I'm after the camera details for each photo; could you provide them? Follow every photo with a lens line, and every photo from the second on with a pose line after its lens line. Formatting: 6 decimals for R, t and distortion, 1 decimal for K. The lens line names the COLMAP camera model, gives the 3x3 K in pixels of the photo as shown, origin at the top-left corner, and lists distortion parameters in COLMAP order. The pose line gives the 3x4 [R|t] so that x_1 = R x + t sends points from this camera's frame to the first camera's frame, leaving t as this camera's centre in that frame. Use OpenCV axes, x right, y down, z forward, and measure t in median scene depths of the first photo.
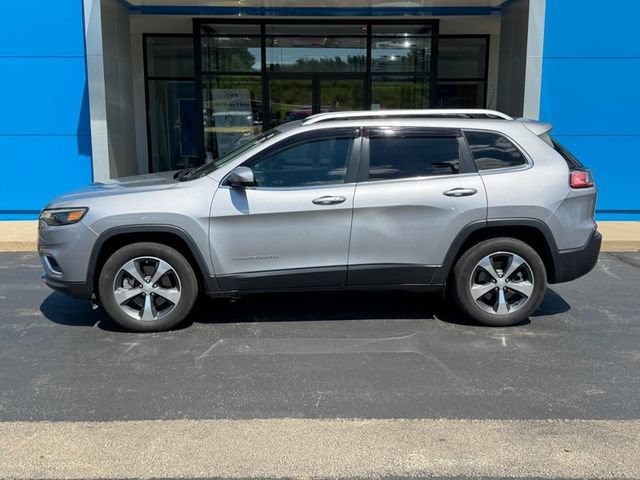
lens RADIAL K [[688.7, 0, 327.7], [0, 688.7, 240.4], [0, 0, 1]] dist [0.107805, -0.233746]
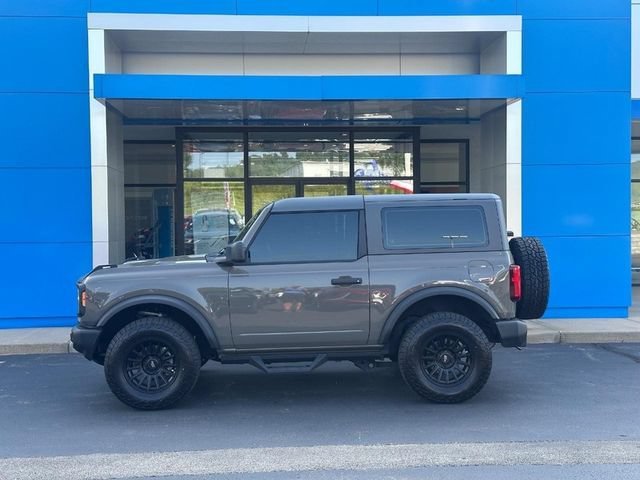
lens RADIAL K [[868.3, 0, 315.8], [0, 868.3, 240.2], [0, 0, 1]] dist [0.077412, -0.009704]
pose [[0.998605, -0.013135, 0.051148, -0.142076], [0.021065, 0.987255, -0.157748, 0.104902], [-0.048424, 0.158605, 0.986154, -0.530955]]
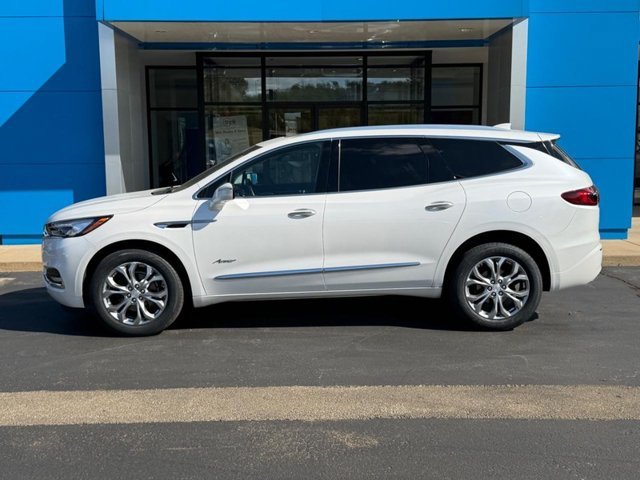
lens RADIAL K [[742.6, 0, 320.4], [0, 742.6, 240.2], [0, 0, 1]] dist [0.139906, -0.313490]
pose [[0.999926, -0.009344, -0.007749, -0.001359], [0.008948, 0.998730, -0.049588, 0.049862], [0.008203, 0.049515, 0.998740, -0.265875]]
